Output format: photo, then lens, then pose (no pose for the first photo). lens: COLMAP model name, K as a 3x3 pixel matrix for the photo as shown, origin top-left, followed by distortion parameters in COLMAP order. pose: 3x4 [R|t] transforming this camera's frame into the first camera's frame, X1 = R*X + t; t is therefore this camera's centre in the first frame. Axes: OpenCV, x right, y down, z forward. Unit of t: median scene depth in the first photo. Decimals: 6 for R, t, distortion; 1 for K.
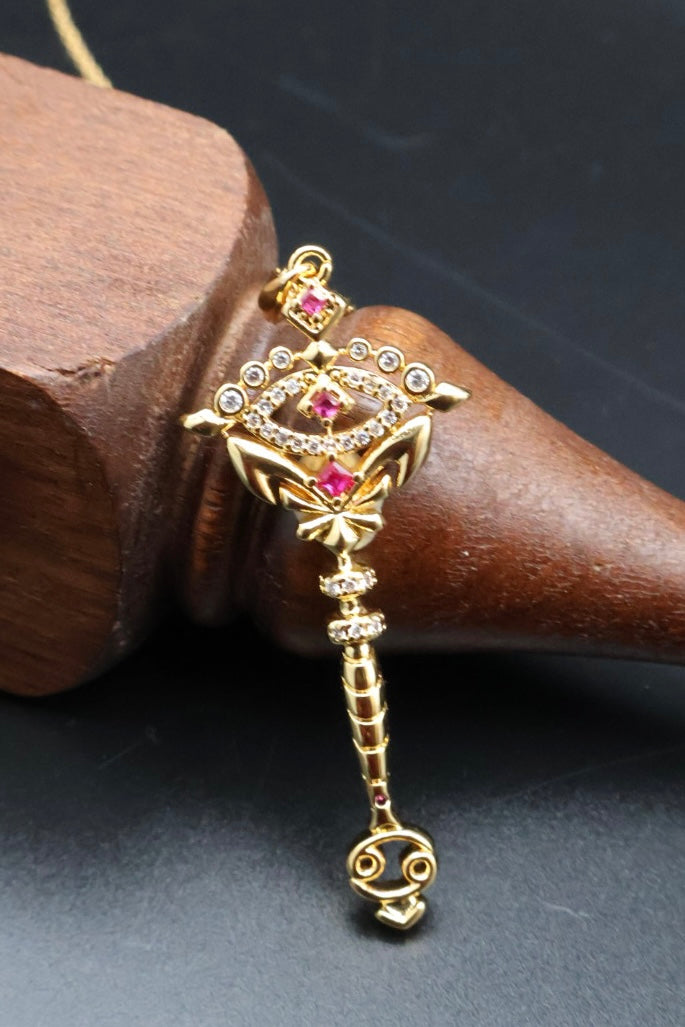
lens RADIAL K [[2169.0, 0, 419.0], [0, 2169.0, 441.4], [0, 0, 1]] dist [-0.005607, 0.043675]
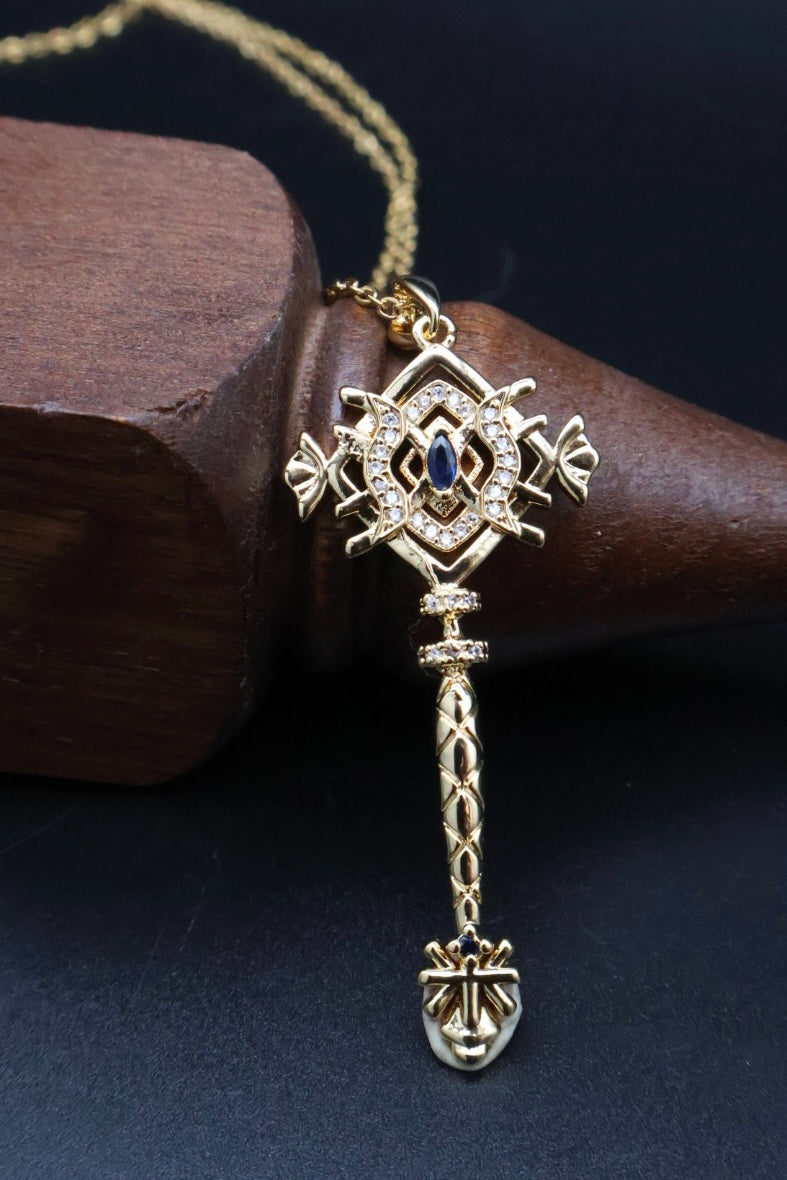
lens RADIAL K [[2559.1, 0, 393.3], [0, 2559.1, 463.1], [0, 0, 1]] dist [-0.035296, -0.191838]
pose [[0.981517, -0.182348, 0.058089, -0.124241], [0.185225, 0.981488, -0.048703, 0.058885], [-0.048132, 0.058562, 0.997123, -0.108387]]
